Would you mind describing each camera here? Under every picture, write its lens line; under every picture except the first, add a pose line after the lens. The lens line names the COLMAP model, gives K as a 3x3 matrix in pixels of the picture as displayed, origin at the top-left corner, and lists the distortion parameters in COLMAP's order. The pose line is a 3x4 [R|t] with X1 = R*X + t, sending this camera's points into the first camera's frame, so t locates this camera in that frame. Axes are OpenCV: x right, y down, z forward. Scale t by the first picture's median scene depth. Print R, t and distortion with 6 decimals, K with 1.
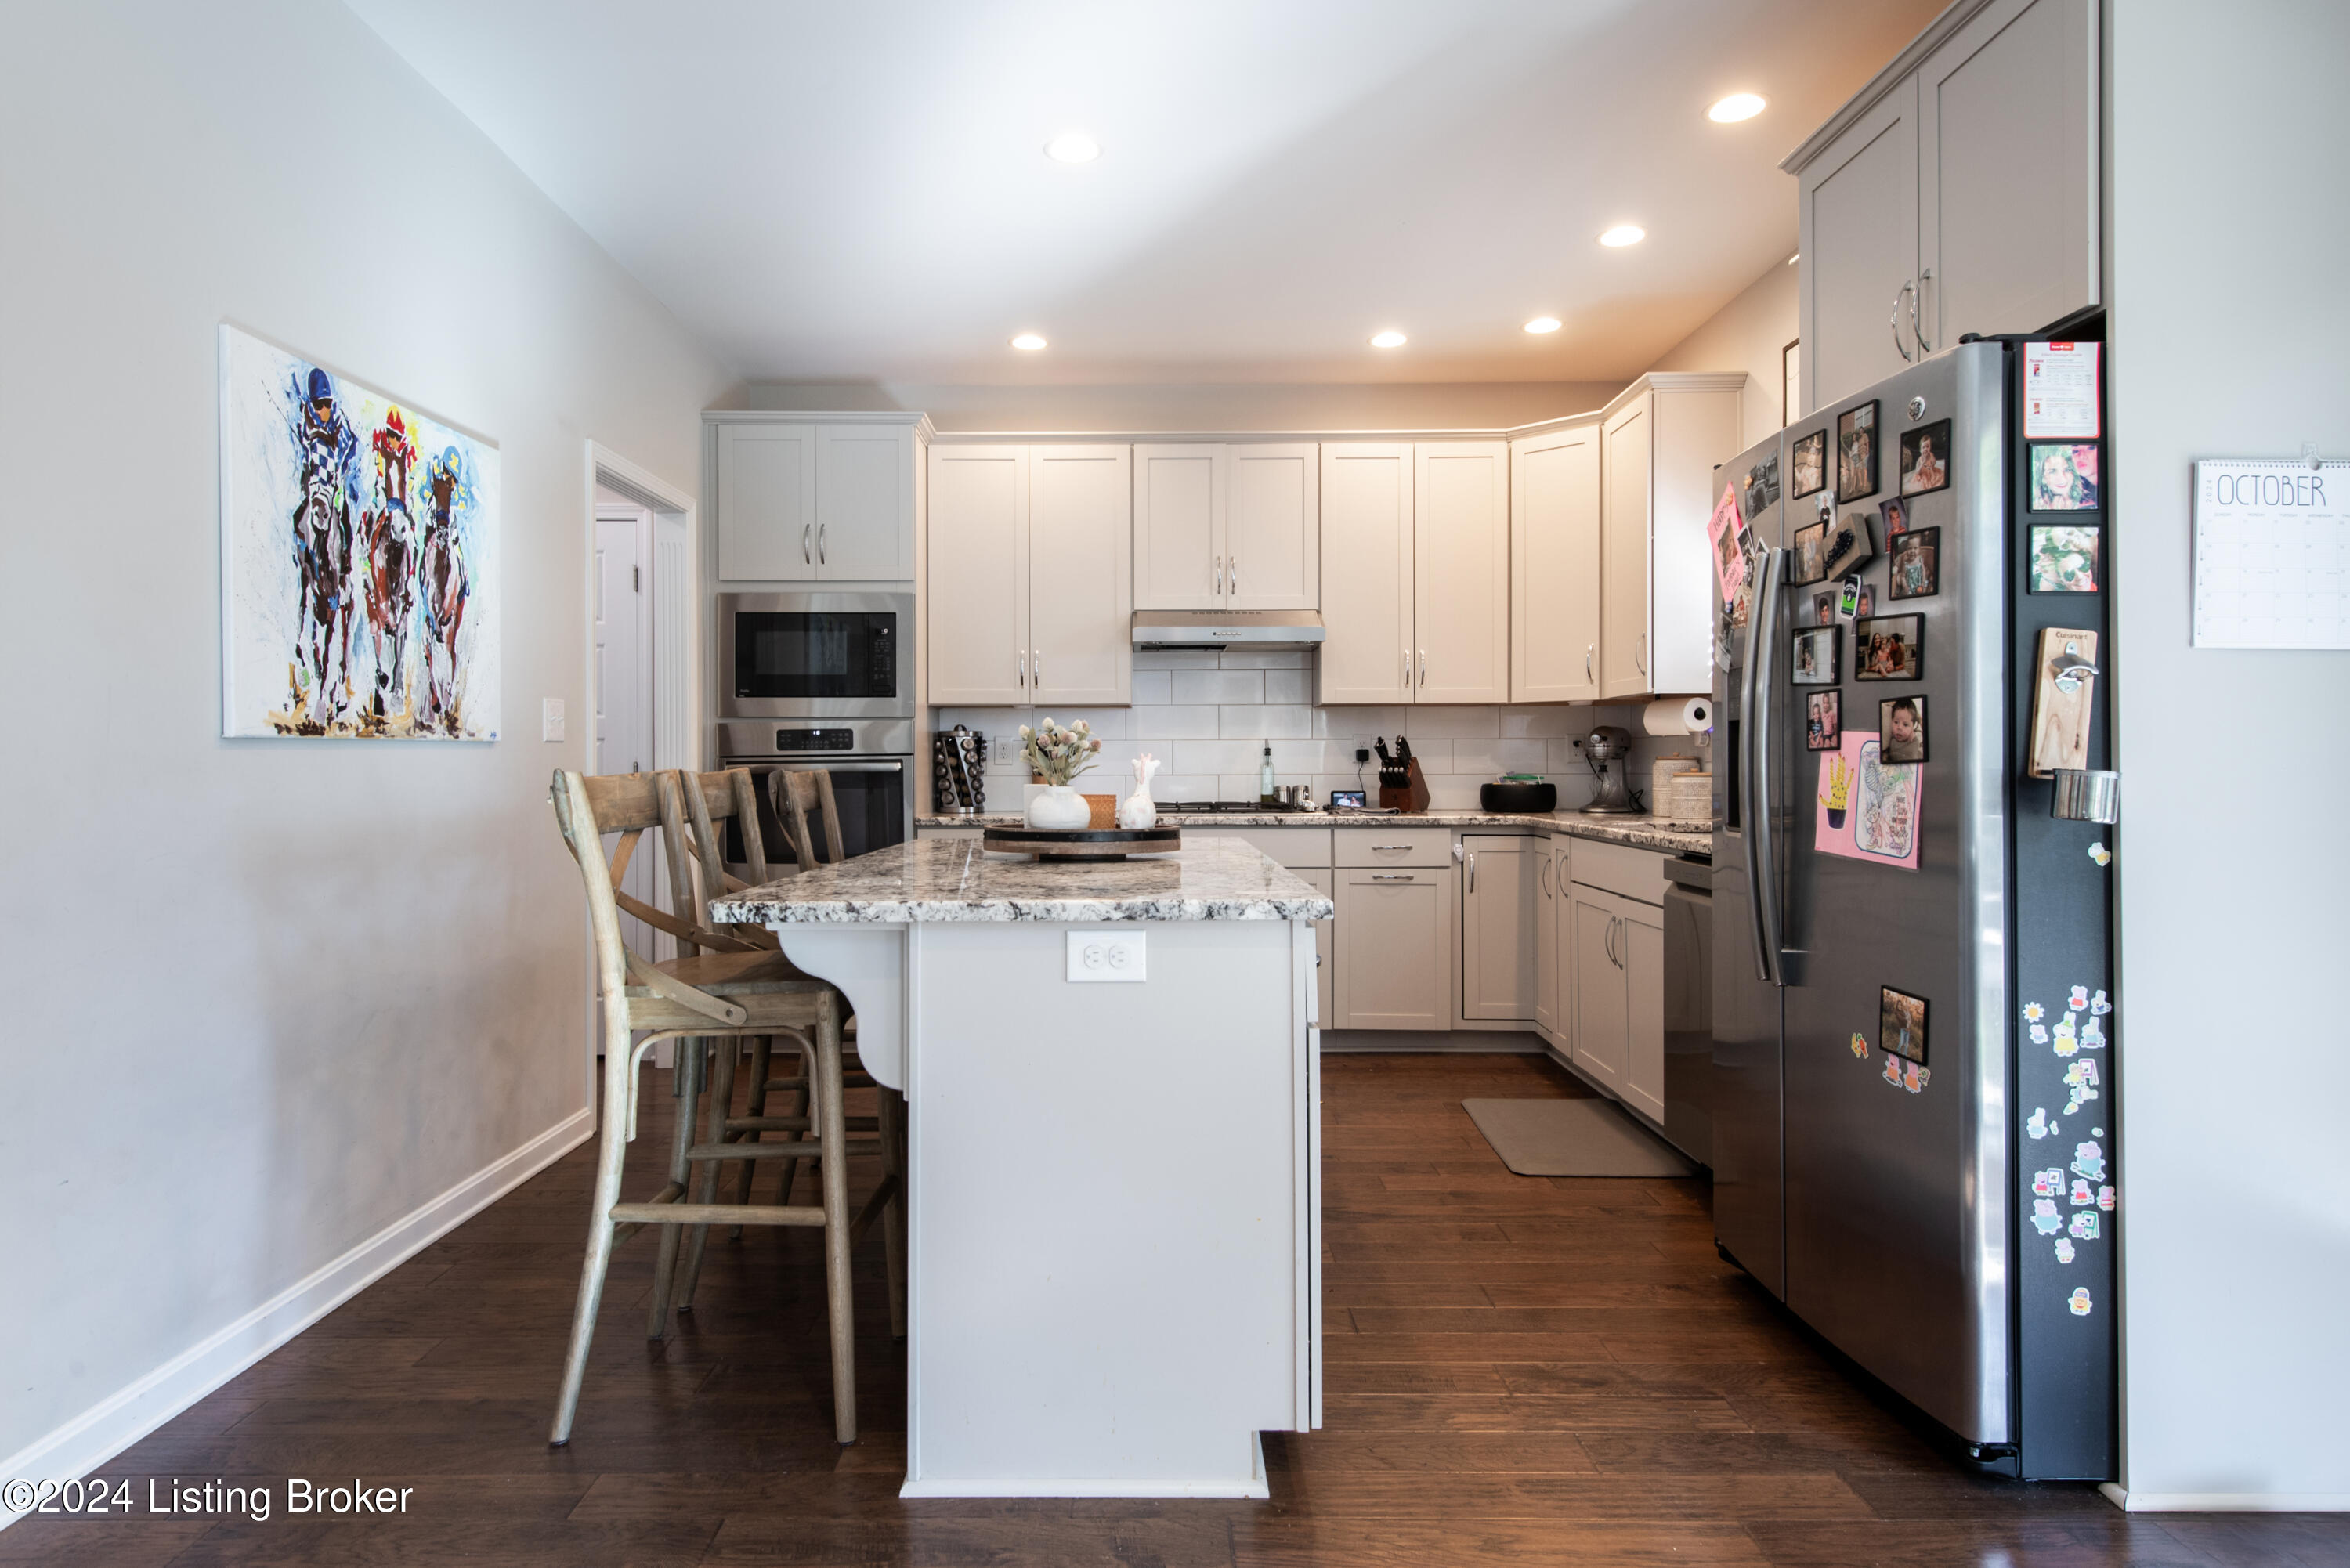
lens RADIAL K [[1354.4, 0, 1151.5], [0, 1354.4, 761.7], [0, 0, 1]] dist [0.004982, 0.000092]
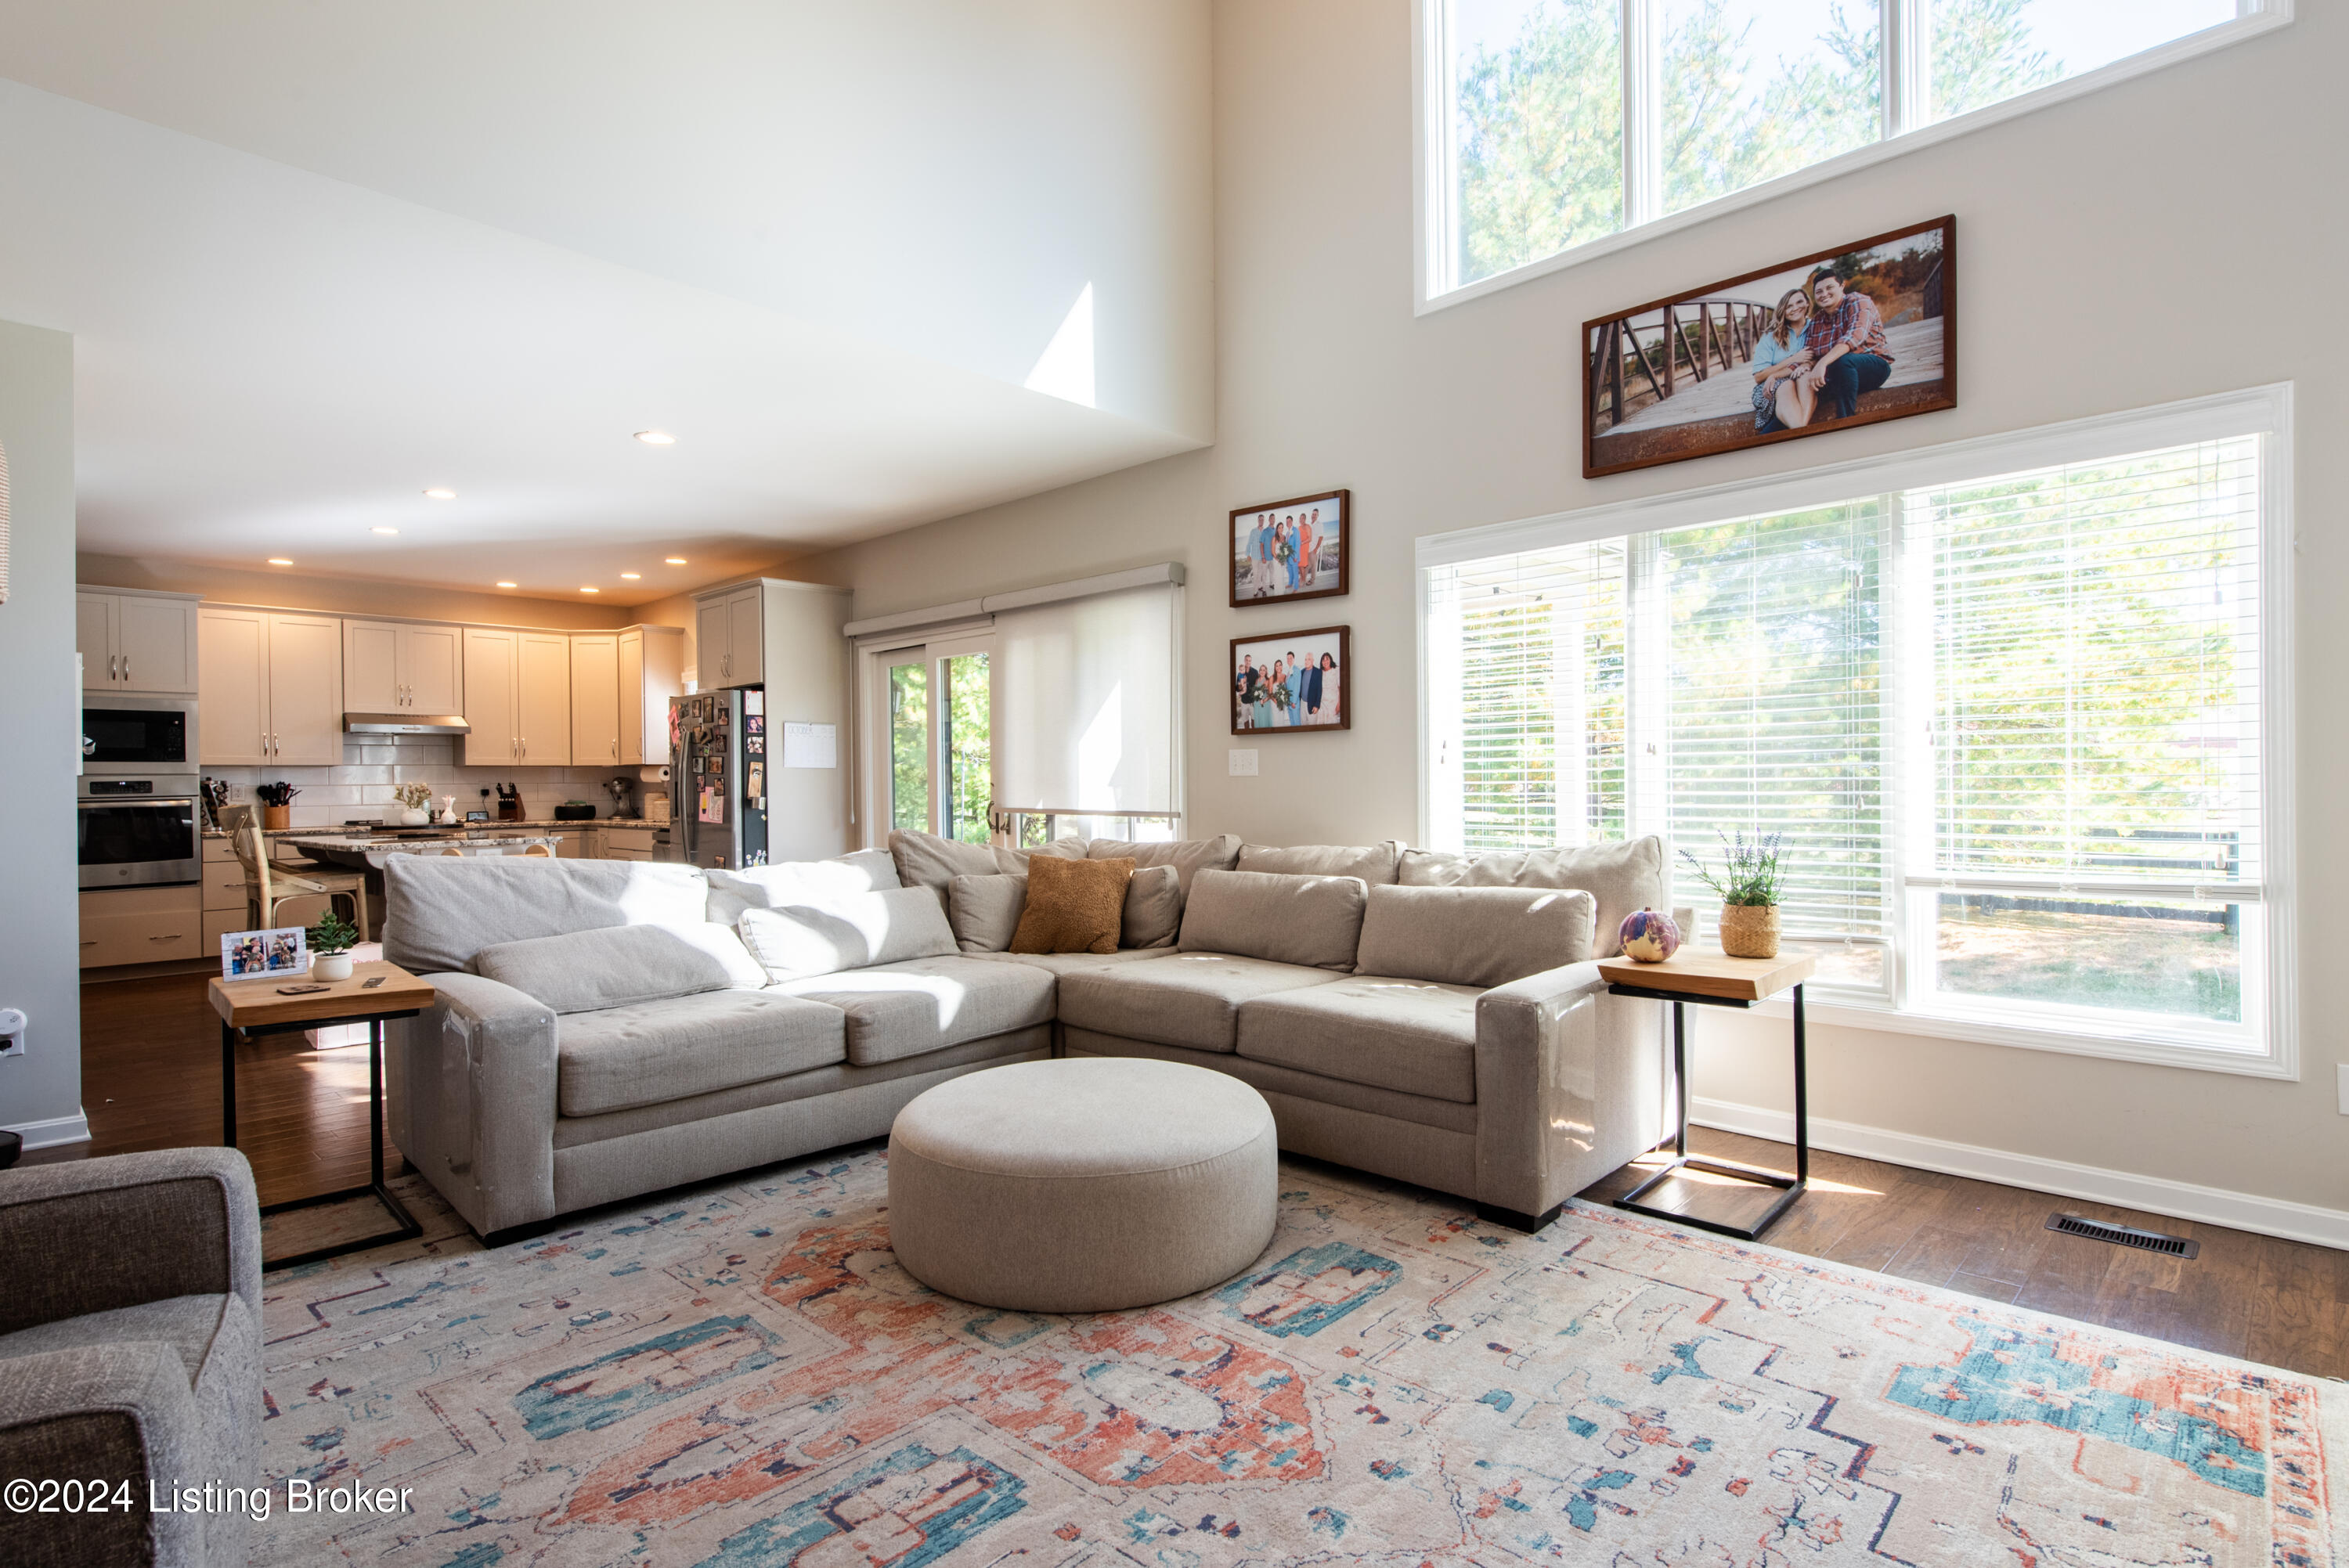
lens RADIAL K [[1172.3, 0, 1150.3], [0, 1172.3, 776.7], [0, 0, 1]] dist [0.021658, -0.008422]
pose [[0.715355, -0.004151, 0.698749, -0.403103], [0.010570, 0.999932, -0.004881, -0.010677], [-0.698681, 0.010878, 0.715350, -1.005315]]
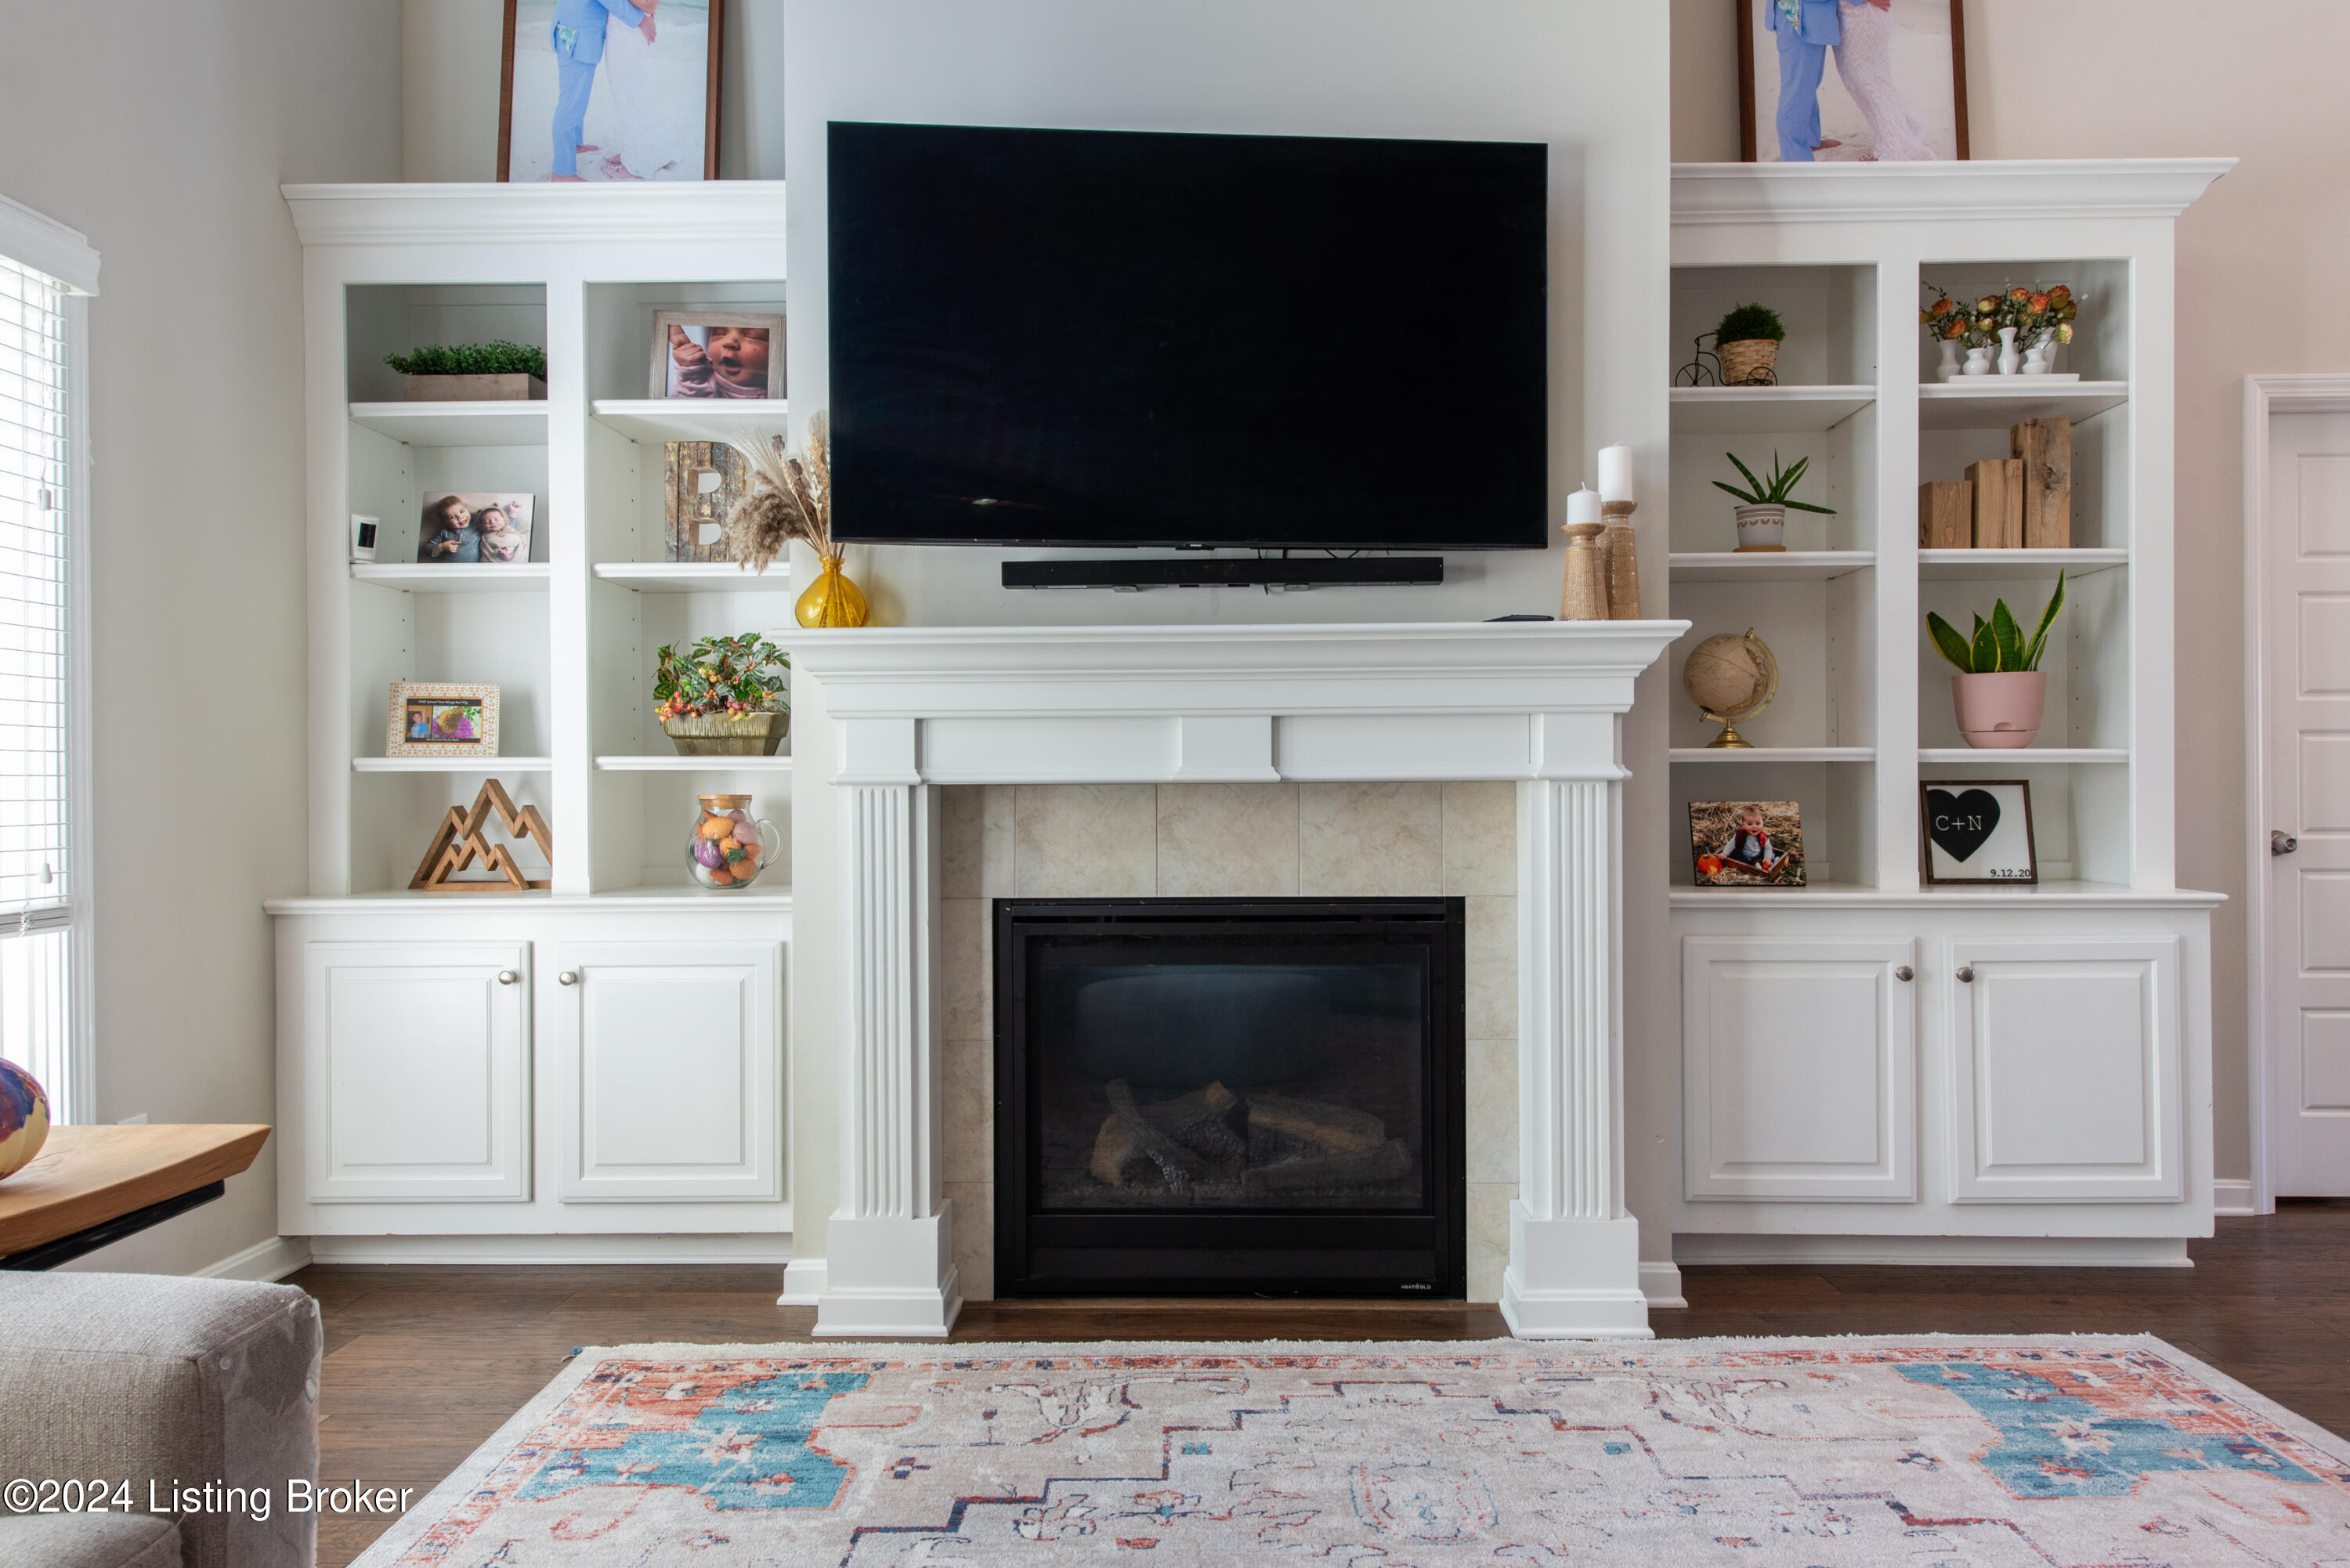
lens RADIAL K [[1496.4, 0, 1214.4], [0, 1496.4, 790.5], [0, 0, 1]] dist [0.020404, -0.007841]
pose [[-0.999715, 0.007335, 0.022709, -0.020580], [0.007198, 0.999955, -0.006130, 0.011822], [-0.022753, -0.005964, -0.999723, -0.421427]]
